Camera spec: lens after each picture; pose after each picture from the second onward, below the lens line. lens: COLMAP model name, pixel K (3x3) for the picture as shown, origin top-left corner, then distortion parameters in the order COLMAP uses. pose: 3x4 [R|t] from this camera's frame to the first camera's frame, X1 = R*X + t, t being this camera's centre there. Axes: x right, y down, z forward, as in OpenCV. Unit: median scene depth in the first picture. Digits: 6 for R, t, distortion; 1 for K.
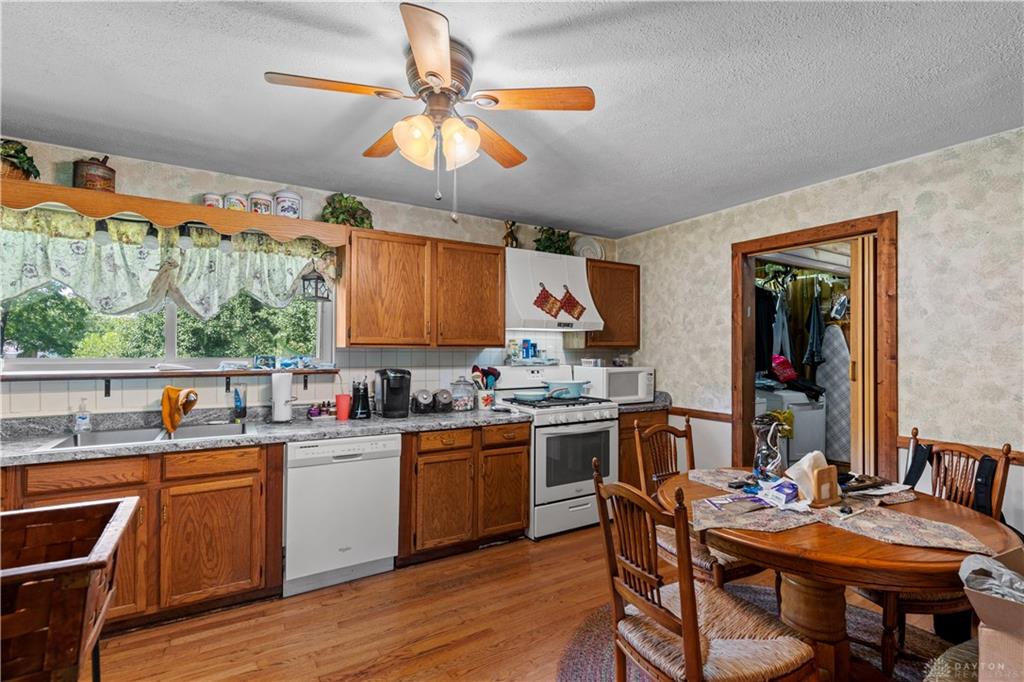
lens RADIAL K [[466.1, 0, 510.4], [0, 466.1, 344.9], [0, 0, 1]] dist [-0.004424, 0.001308]
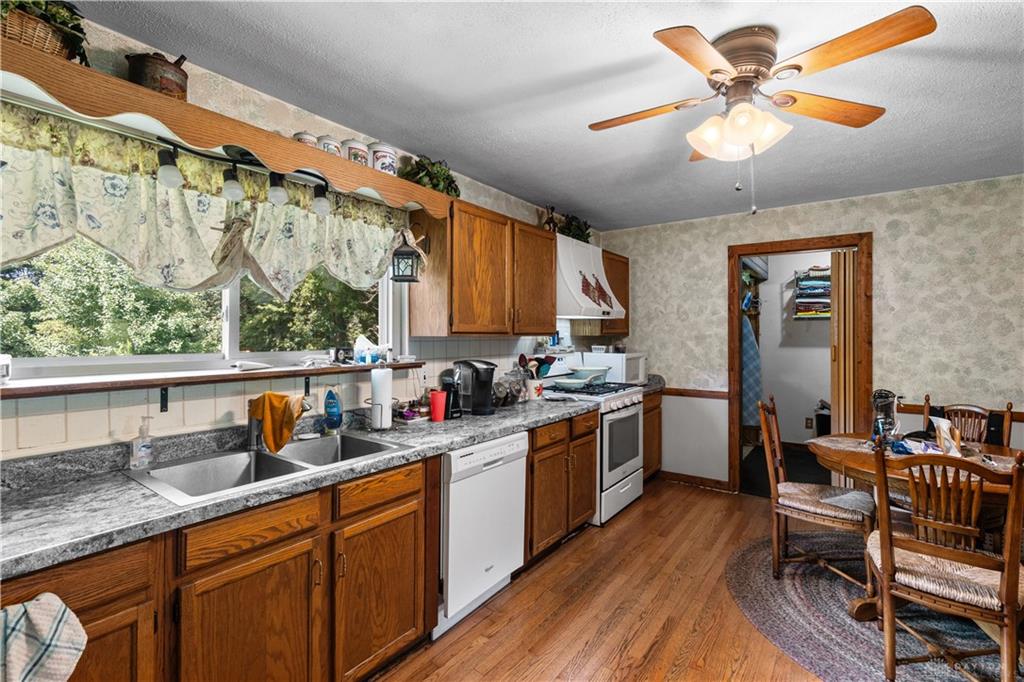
lens RADIAL K [[466.1, 0, 512.4], [0, 466.1, 332.3], [0, 0, 1]] dist [-0.004424, 0.001308]
pose [[0.922824, -0.000599, 0.385222, -0.589932], [-0.001916, 0.999979, 0.006143, -0.008516], [-0.385218, -0.006407, 0.922803, 0.163169]]
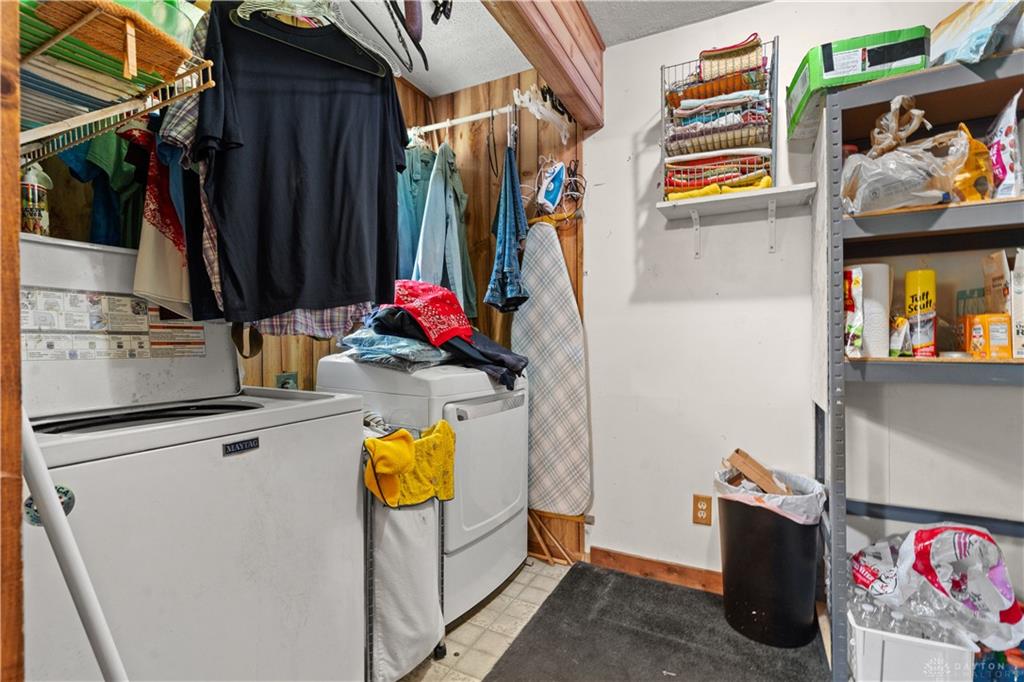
lens RADIAL K [[466.1, 0, 512.1], [0, 466.1, 337.3], [0, 0, 1]] dist [-0.004424, 0.001308]
pose [[0.846067, -0.008451, 0.533010, 0.714530], [0.001868, 0.999915, 0.012889, 0.112477], [-0.533073, -0.009909, 0.846011, 1.056361]]
